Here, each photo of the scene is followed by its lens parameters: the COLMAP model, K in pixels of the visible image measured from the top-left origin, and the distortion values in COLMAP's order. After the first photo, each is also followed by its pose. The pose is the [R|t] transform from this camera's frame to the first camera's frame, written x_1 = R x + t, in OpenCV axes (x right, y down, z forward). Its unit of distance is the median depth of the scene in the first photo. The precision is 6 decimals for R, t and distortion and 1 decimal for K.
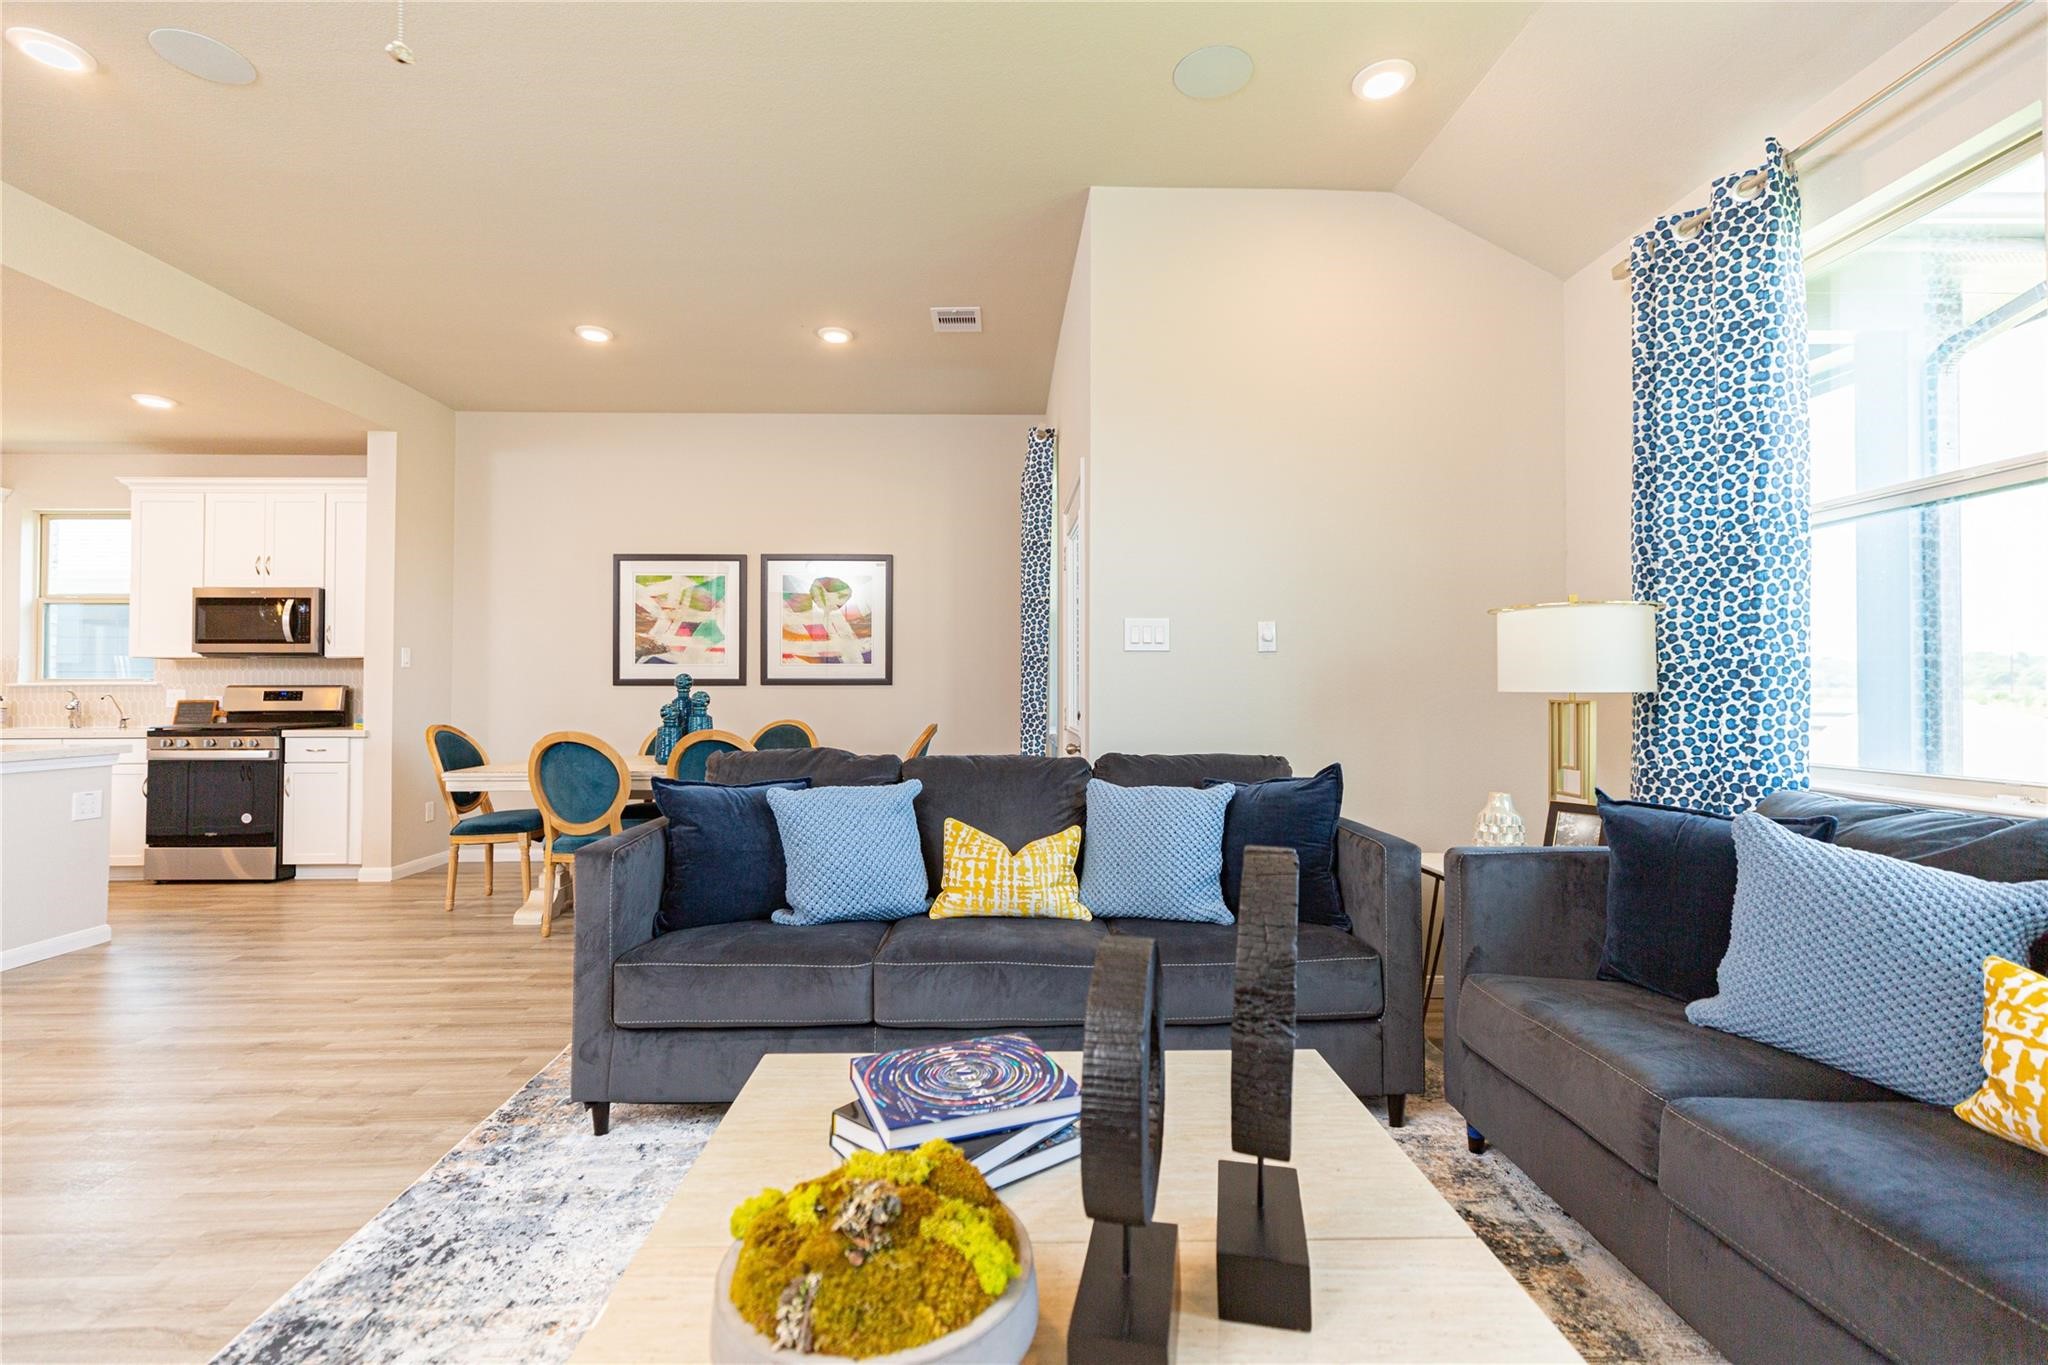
lens RADIAL K [[918.1, 0, 1025.1], [0, 918.1, 672.0], [0, 0, 1]] dist [0.001262, -0.000581]
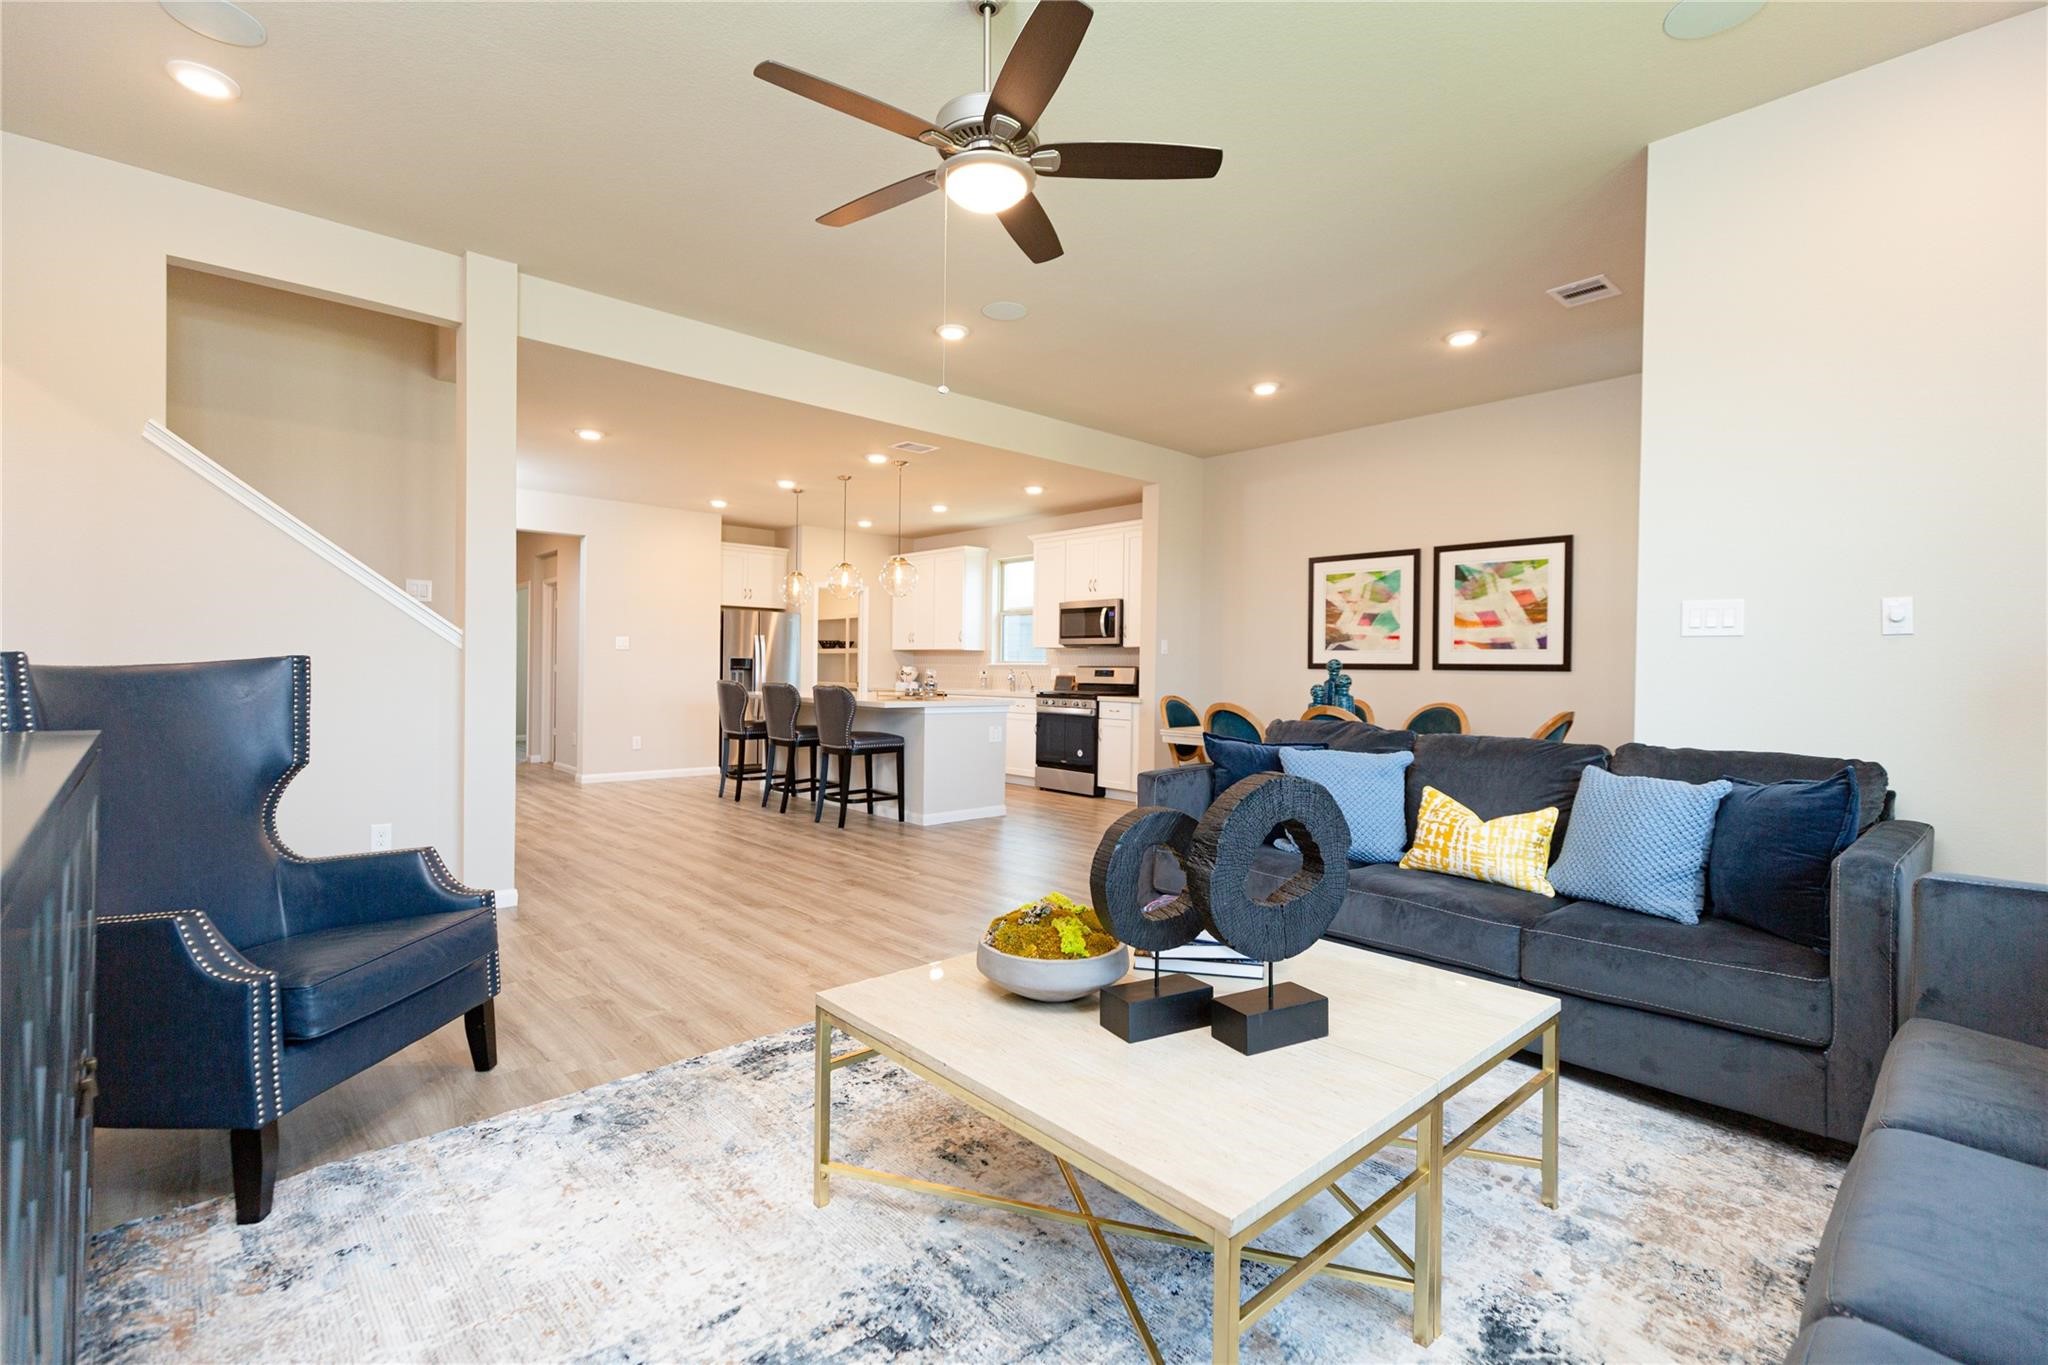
lens RADIAL K [[918.1, 0, 1020.4], [0, 918.1, 675.7], [0, 0, 1]] dist [0.001262, -0.000581]
pose [[0.655535, 0.016175, -0.754992, 0.230725], [-0.000293, 0.999776, 0.021164, -0.001482], [0.755165, -0.013653, 0.655393, -0.069531]]
